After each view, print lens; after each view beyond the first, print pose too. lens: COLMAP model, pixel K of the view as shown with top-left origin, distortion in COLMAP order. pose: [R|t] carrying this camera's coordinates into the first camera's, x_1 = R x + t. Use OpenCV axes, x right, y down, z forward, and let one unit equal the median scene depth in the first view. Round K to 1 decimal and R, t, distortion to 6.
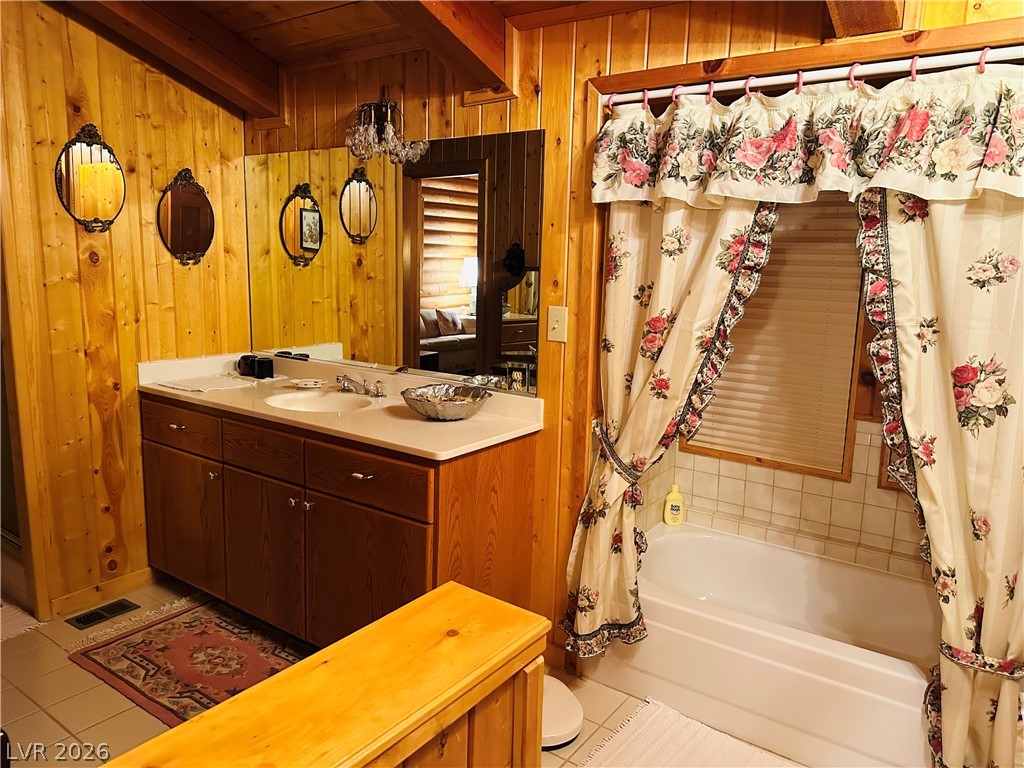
lens RADIAL K [[712.3, 0, 512.8], [0, 712.3, 379.1], [0, 0, 1]] dist [0.080365, -0.102257]
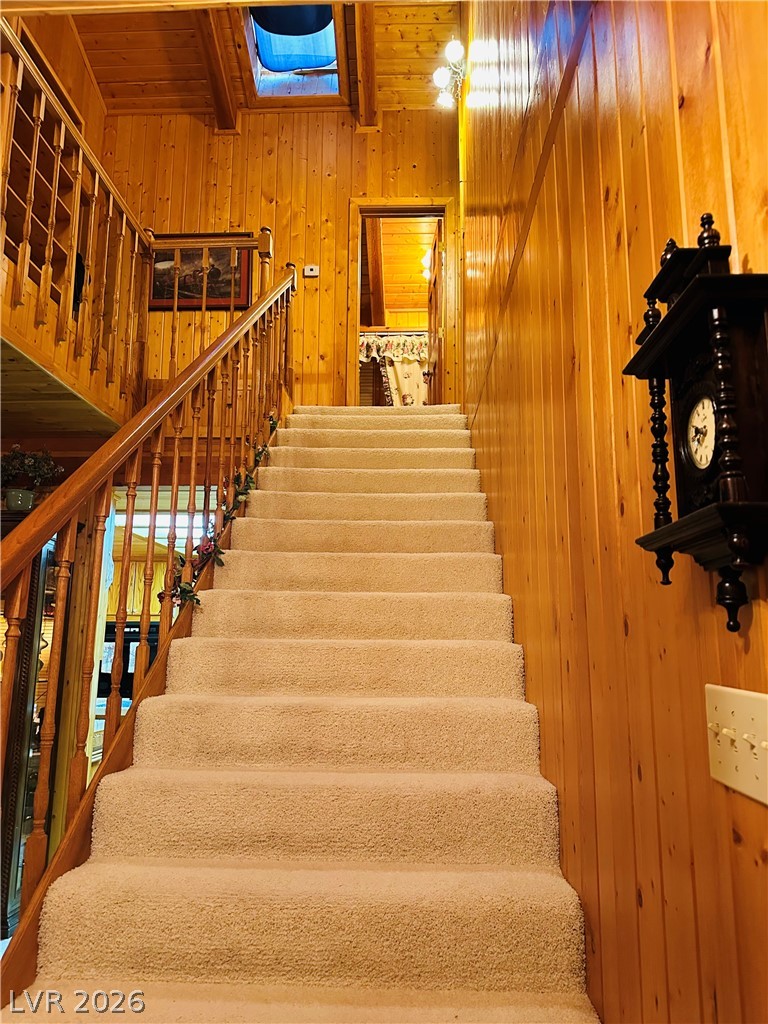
lens RADIAL K [[712.3, 0, 378.1], [0, 712.3, 517.6], [0, 0, 1]] dist [0.080365, -0.102257]
pose [[0.852362, 0.080213, 0.516763, -1.669986], [0.093170, 0.949064, -0.300992, 1.937109], [-0.514585, 0.304701, 0.801473, -2.143370]]
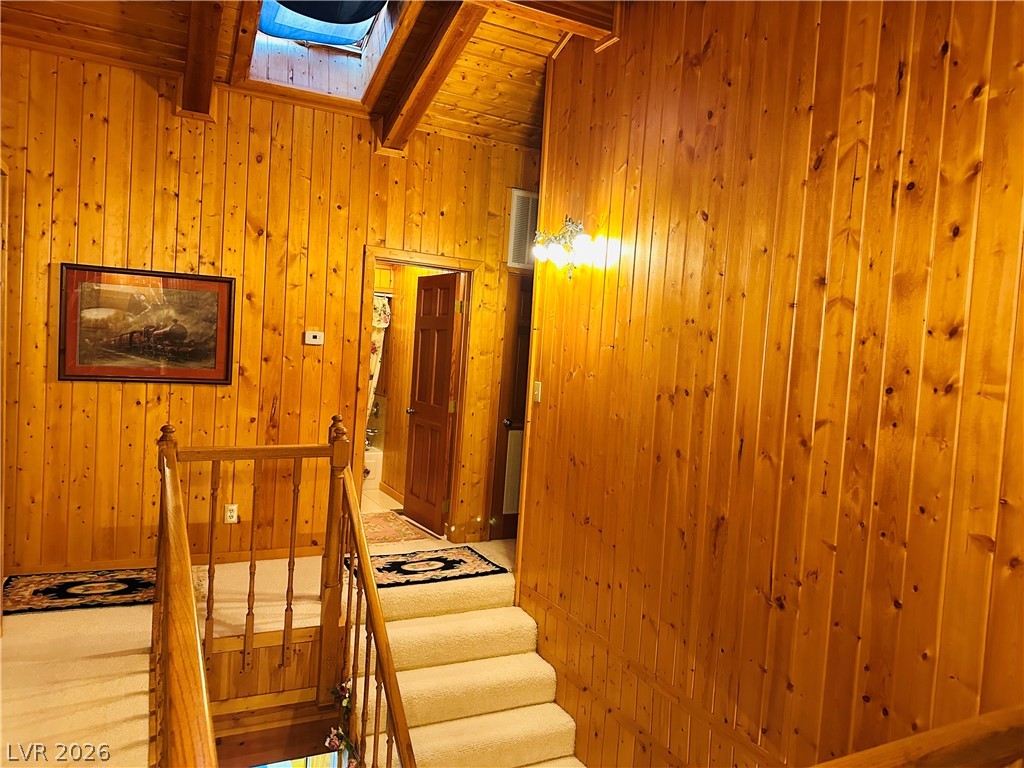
lens RADIAL K [[712.3, 0, 511.7], [0, 712.3, 384.0], [0, 0, 1]] dist [0.080365, -0.102257]
pose [[0.496602, -0.027998, 0.867527, -2.230695], [0.085546, 0.996192, -0.016819, 0.157036], [-0.863752, 0.082566, 0.497106, -1.619389]]
